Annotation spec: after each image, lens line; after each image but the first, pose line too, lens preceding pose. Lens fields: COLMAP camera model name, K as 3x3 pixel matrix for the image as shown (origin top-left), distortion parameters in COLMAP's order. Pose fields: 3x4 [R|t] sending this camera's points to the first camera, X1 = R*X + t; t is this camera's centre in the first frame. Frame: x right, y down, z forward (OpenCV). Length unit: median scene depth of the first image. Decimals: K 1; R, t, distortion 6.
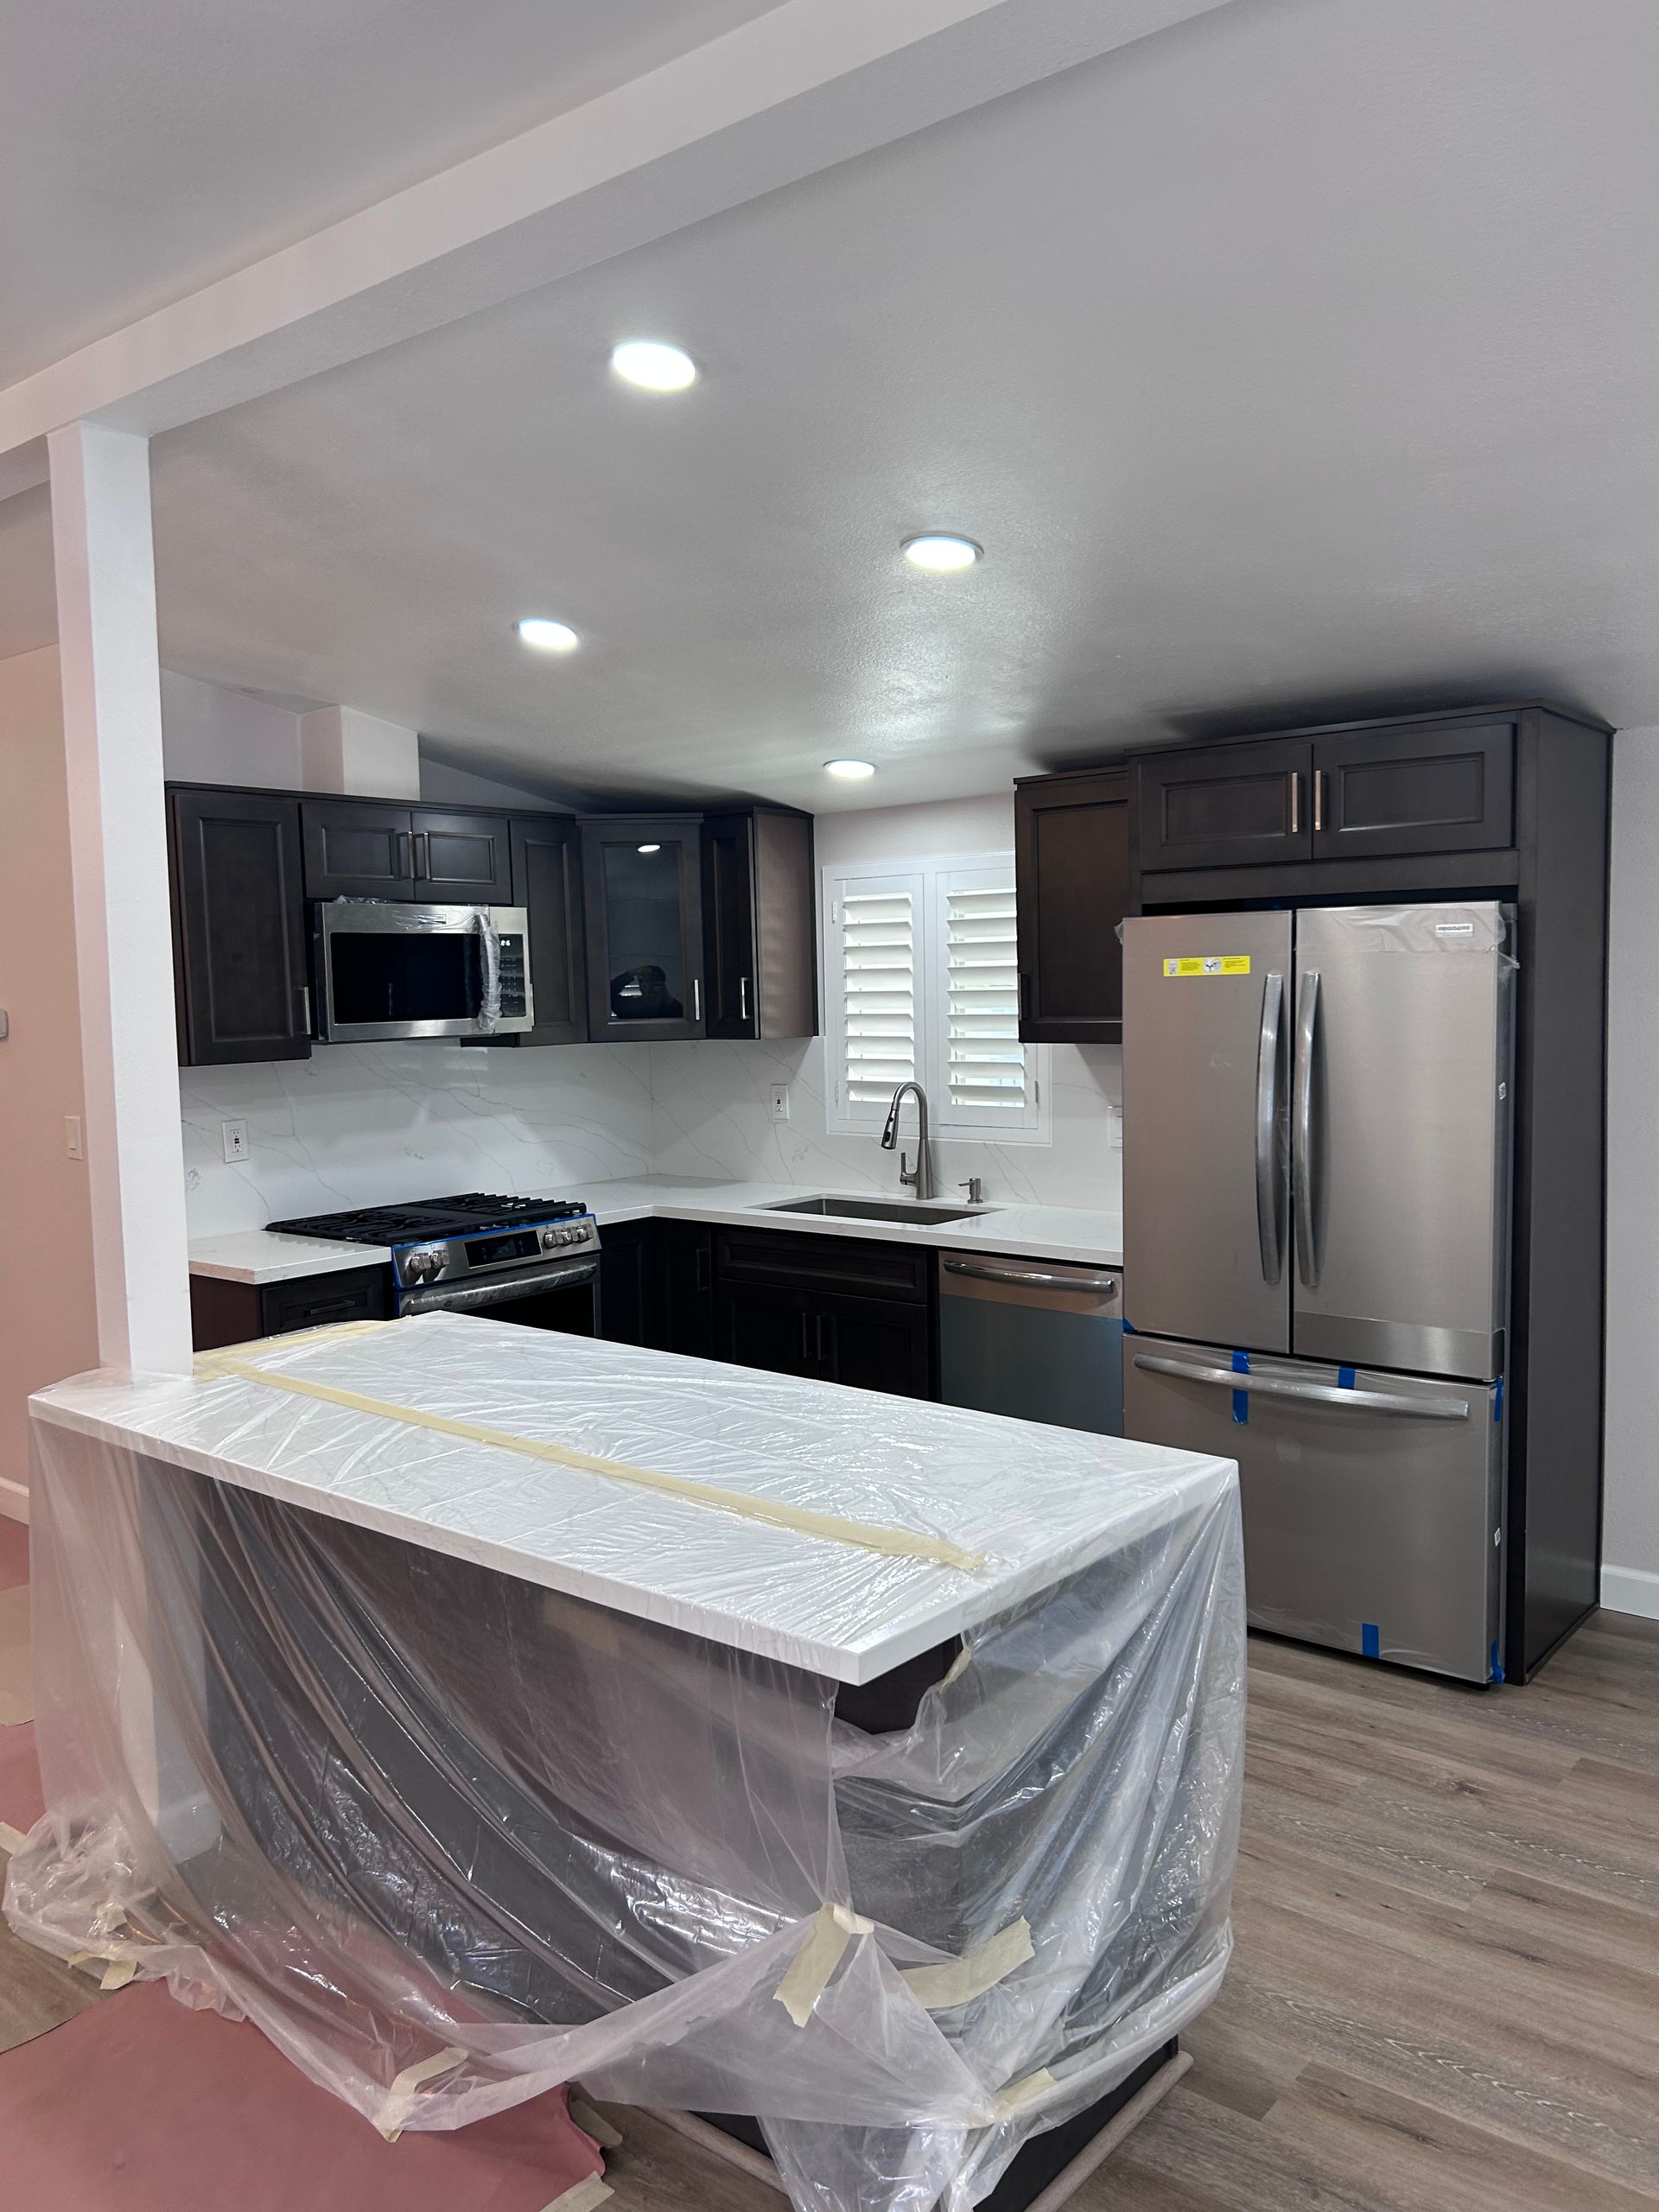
lens RADIAL K [[1675.6, 0, 833.7], [0, 1675.6, 1162.4], [0, 0, 1]] dist [0.076216, 0.001178]
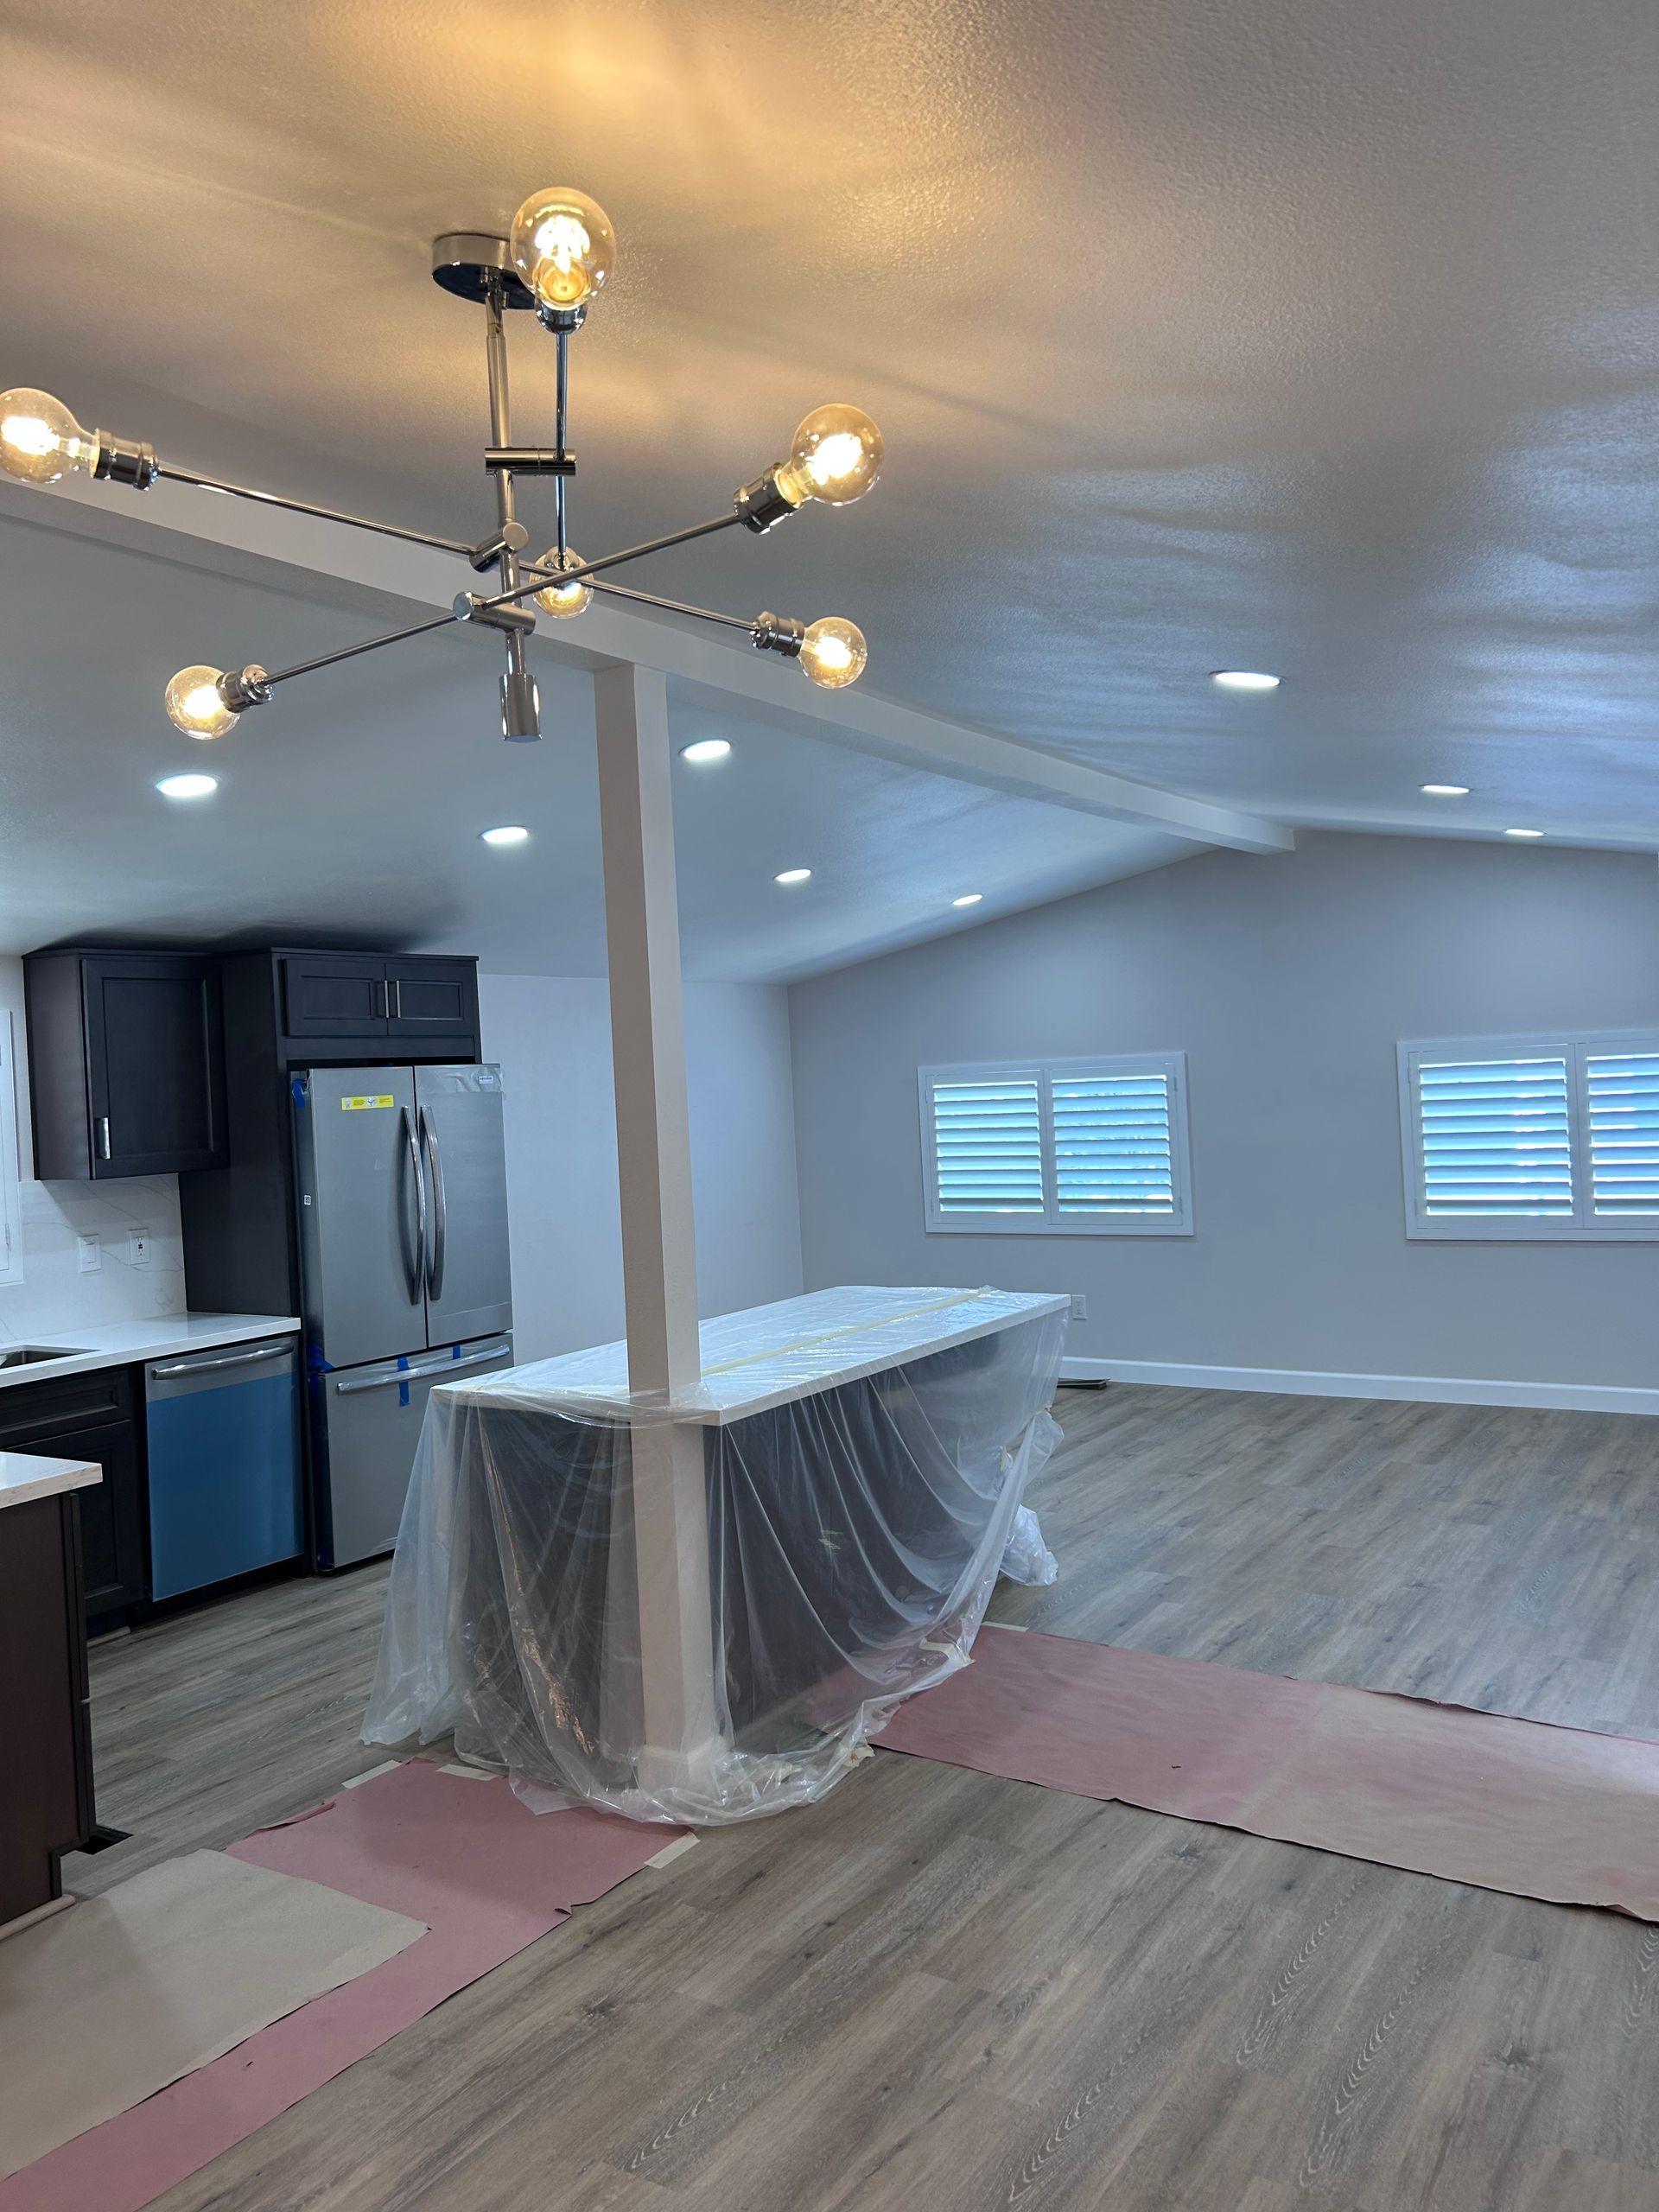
lens RADIAL K [[1685.9, 0, 829.5], [0, 1685.9, 1106.0], [0, 0, 1]] dist [0.011799, 0.003855]
pose [[-0.119166, 0.003015, 0.992870, -1.304557], [0.162241, 0.986614, 0.016476, -0.071872], [-0.979529, 0.163048, -0.118060, 0.777396]]
